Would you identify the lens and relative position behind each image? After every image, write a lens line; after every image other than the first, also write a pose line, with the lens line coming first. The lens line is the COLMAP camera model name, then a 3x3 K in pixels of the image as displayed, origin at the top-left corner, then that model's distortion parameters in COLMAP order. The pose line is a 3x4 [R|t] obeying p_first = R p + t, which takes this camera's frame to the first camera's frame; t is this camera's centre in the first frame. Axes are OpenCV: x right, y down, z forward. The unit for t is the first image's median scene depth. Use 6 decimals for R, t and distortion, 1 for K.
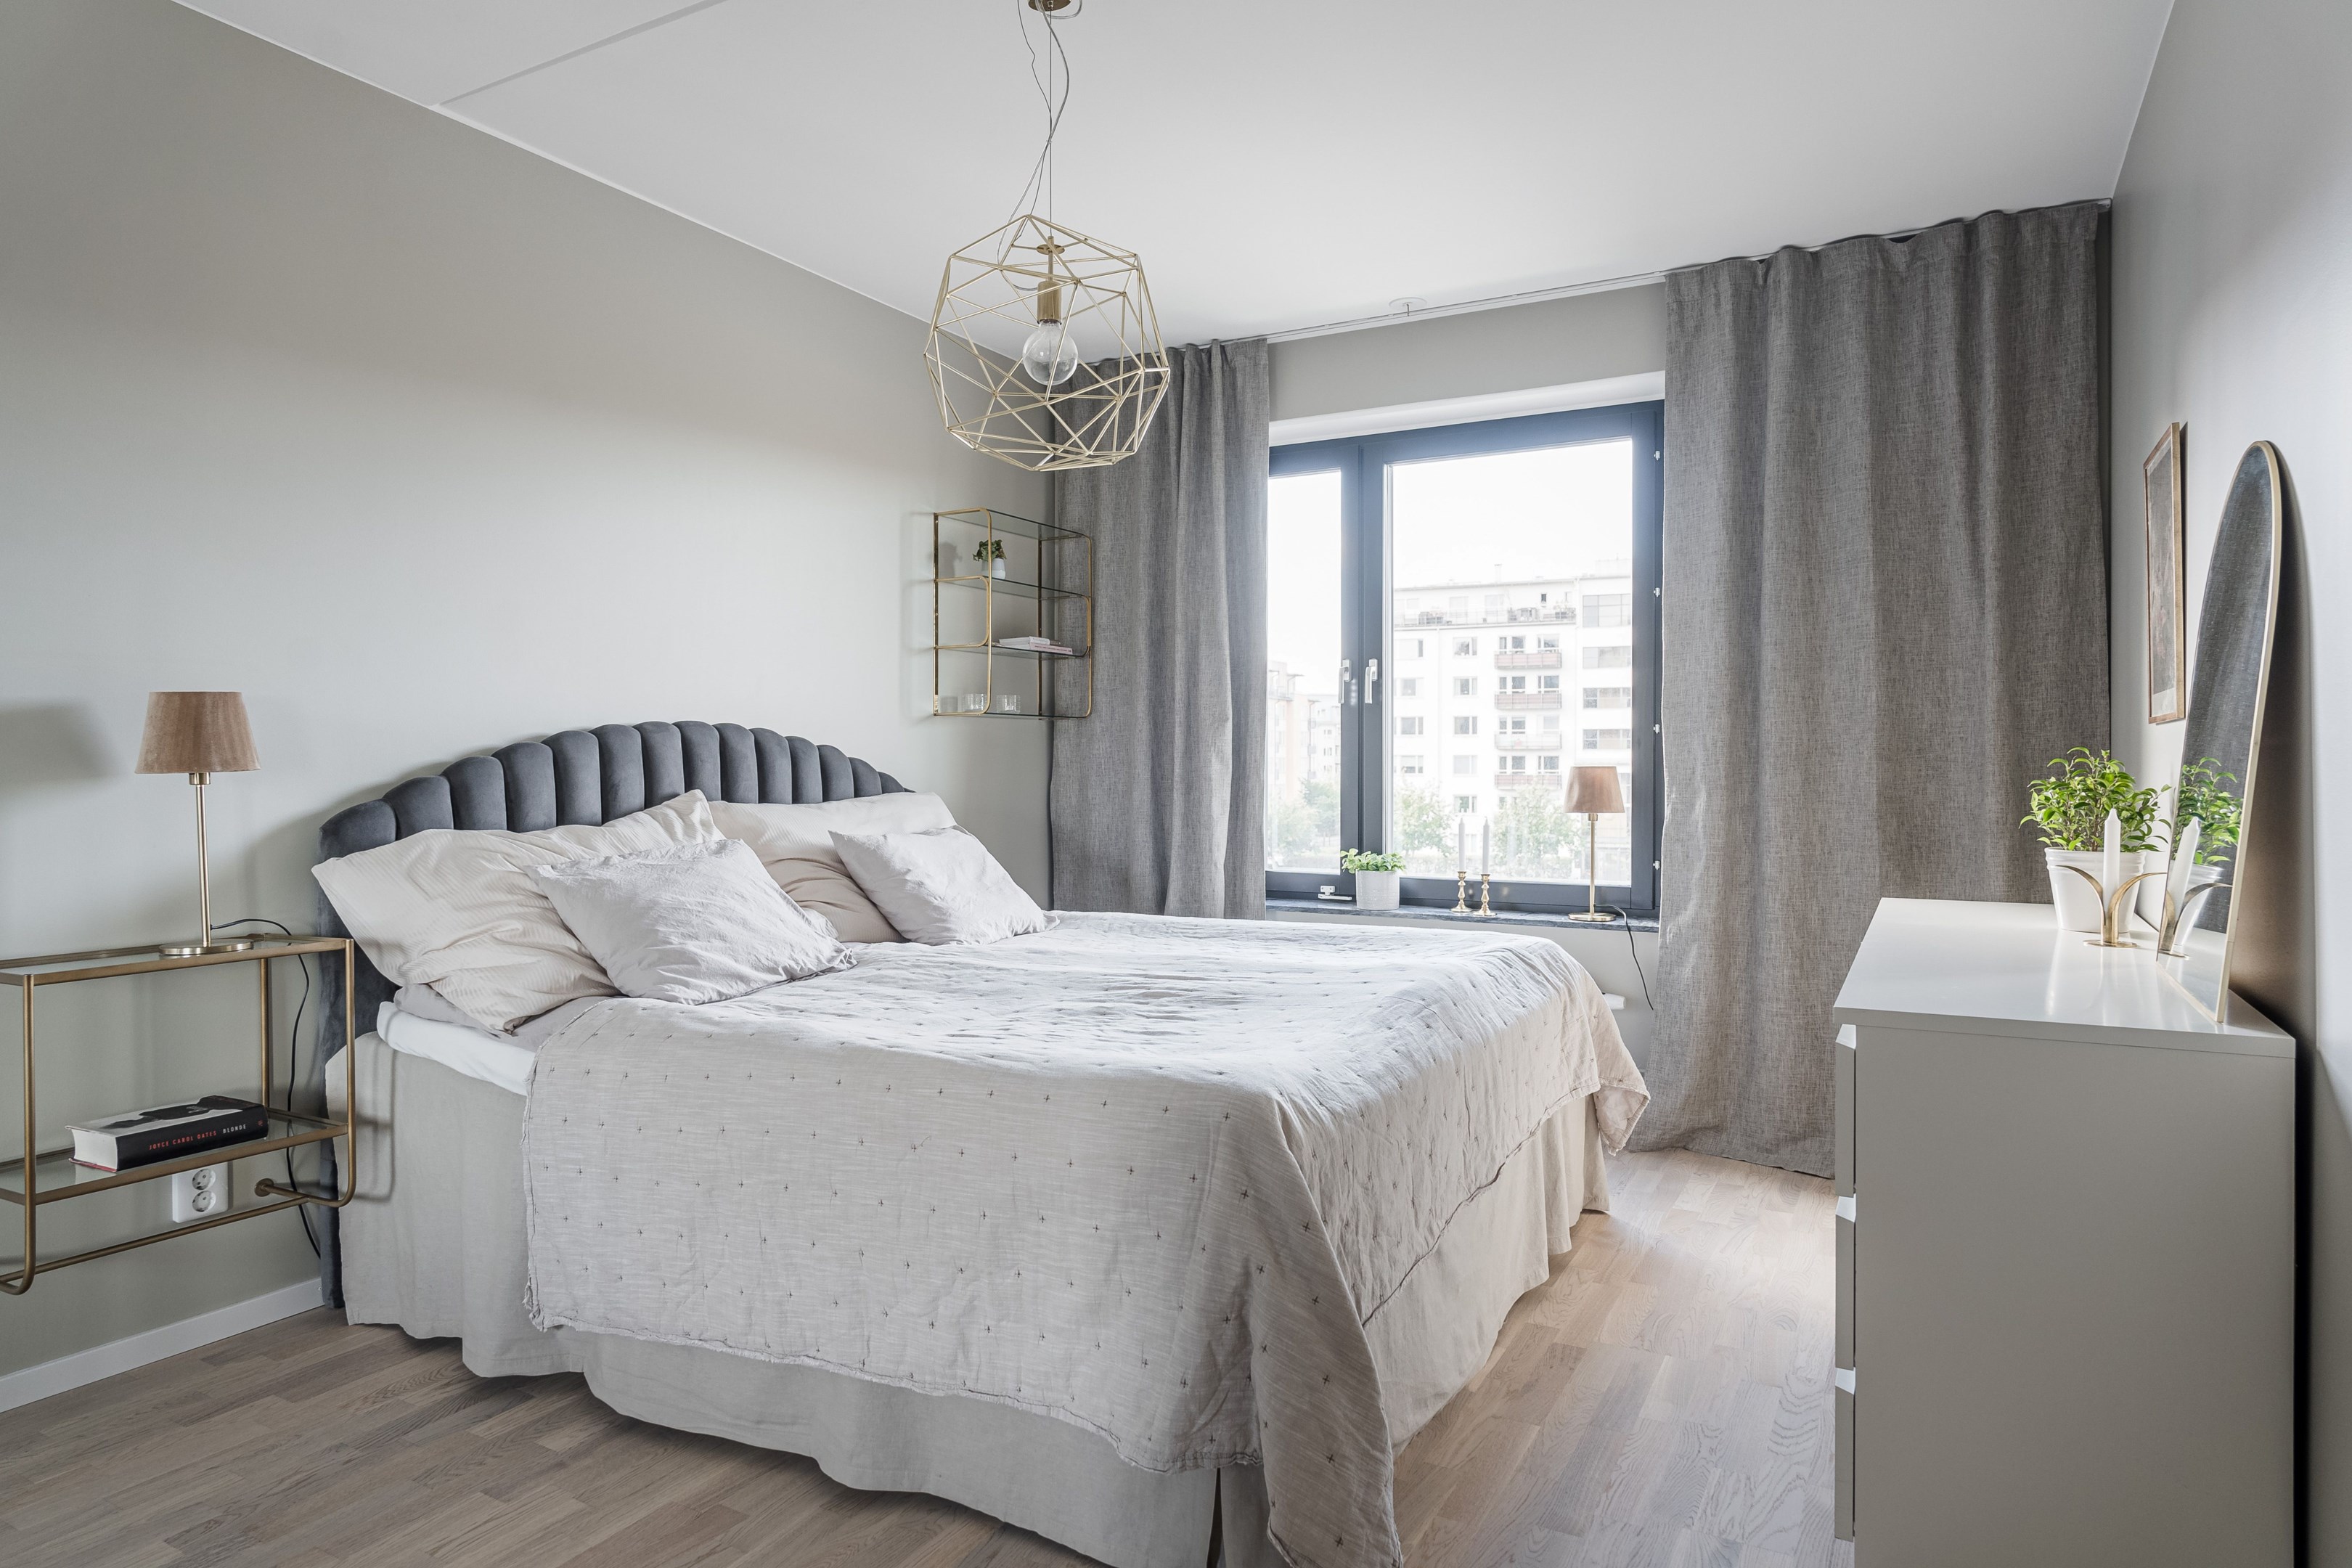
lens RADIAL K [[1412.9, 0, 1176.0], [0, 1412.9, 784.0], [0, 0, 1]] dist [-0.006440, -0.001639]
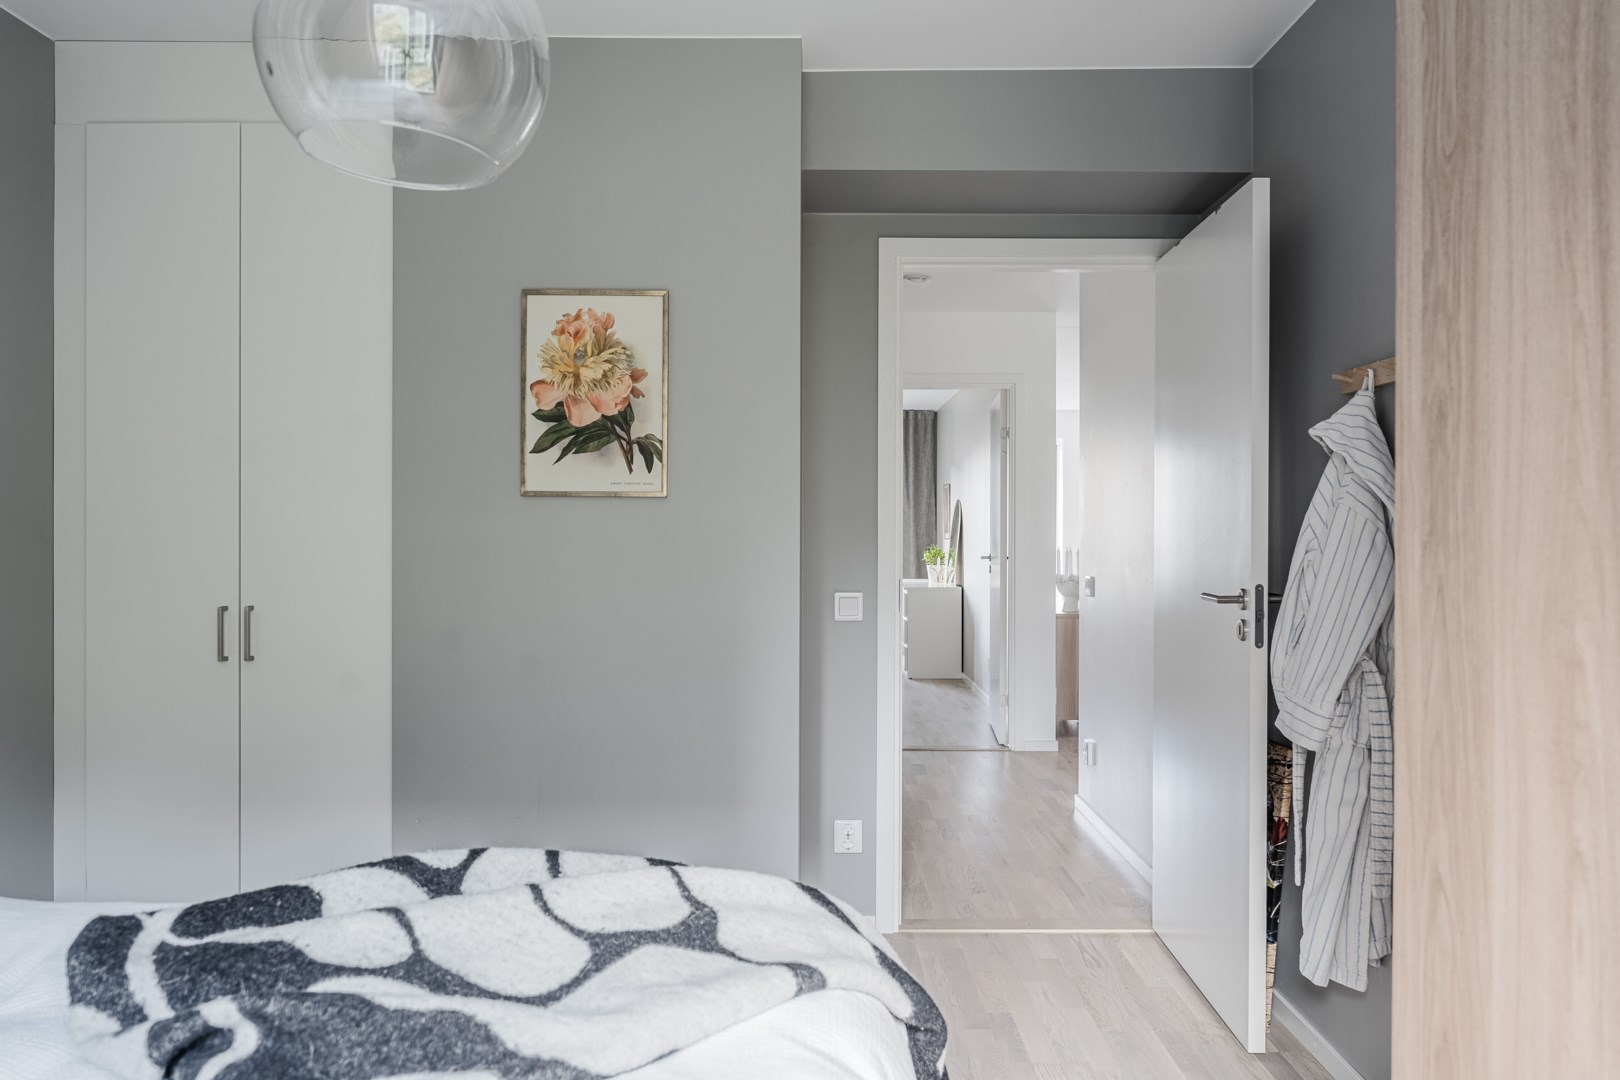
lens RADIAL K [[1118.3, 0, 810.0], [0, 1118.3, 540.0], [0, 0, 1]] dist [-0.000009, -0.000036]
pose [[0.882490, 0.002468, 0.470325, -1.238734], [-0.002784, 0.999996, -0.000024, -0.032039], [-0.470323, -0.001289, 0.882493, -1.768817]]
